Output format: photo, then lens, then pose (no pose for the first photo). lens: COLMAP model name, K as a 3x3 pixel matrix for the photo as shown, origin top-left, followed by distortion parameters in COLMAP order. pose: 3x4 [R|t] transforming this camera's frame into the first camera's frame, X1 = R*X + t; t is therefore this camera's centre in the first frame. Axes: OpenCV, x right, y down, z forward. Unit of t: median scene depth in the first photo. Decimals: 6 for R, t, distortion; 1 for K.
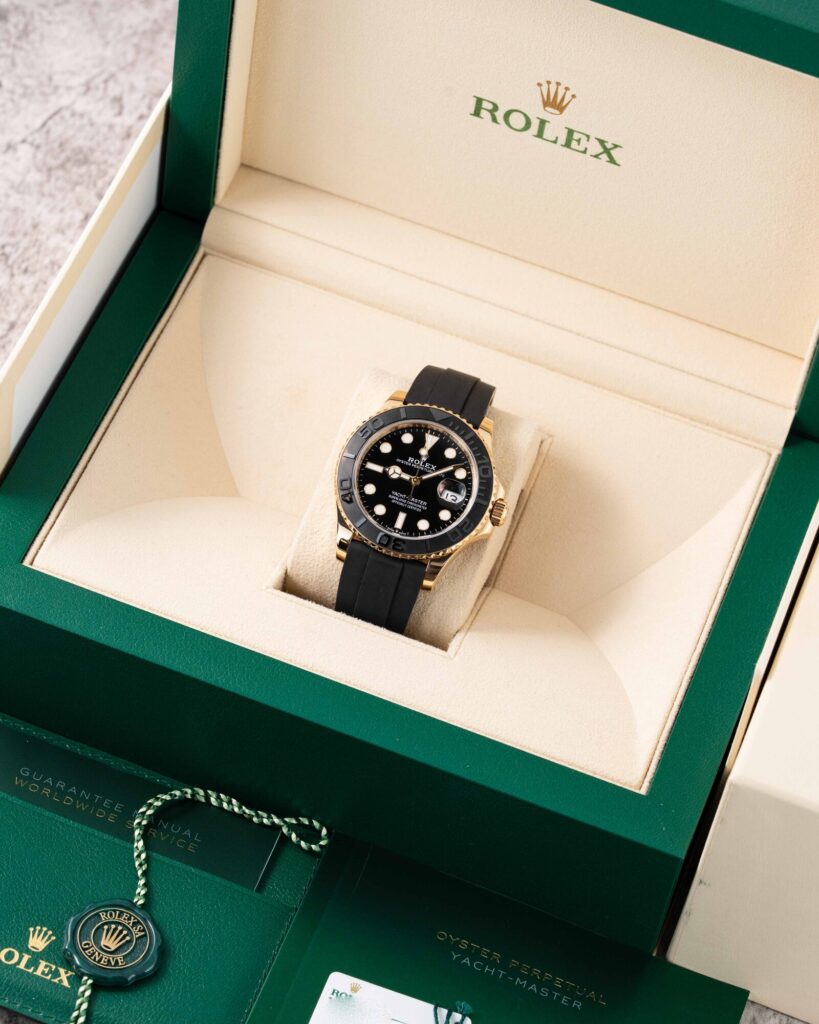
lens RADIAL K [[3415.0, 0, 409.5], [0, 3415.0, 512.0], [0, 0, 1]] dist [0.017798, 0.095906]
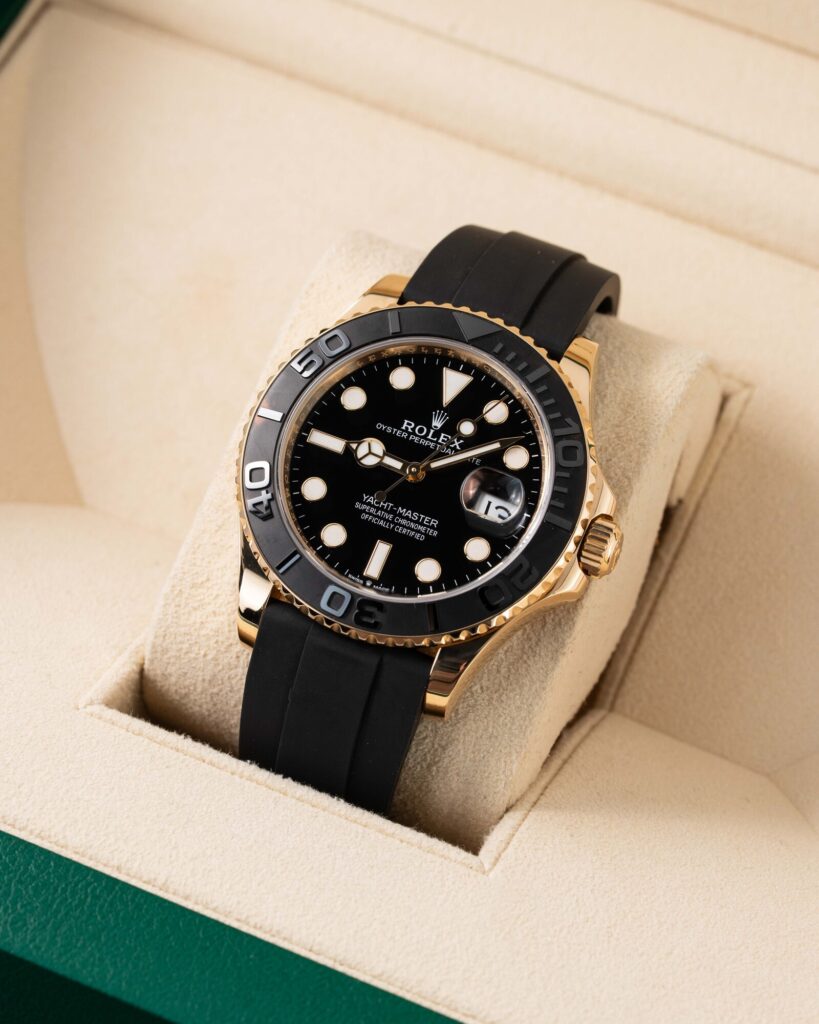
lens RADIAL K [[4162.2, 0, 409.5], [0, 4162.2, 512.0], [0, 0, 1]] dist [0.104123, -3.413318]
pose [[0.993653, 0.015054, -0.111477, 0.062015], [-0.016702, 0.999764, -0.013866, 0.003720], [0.111242, 0.015640, 0.993670, 0.454747]]
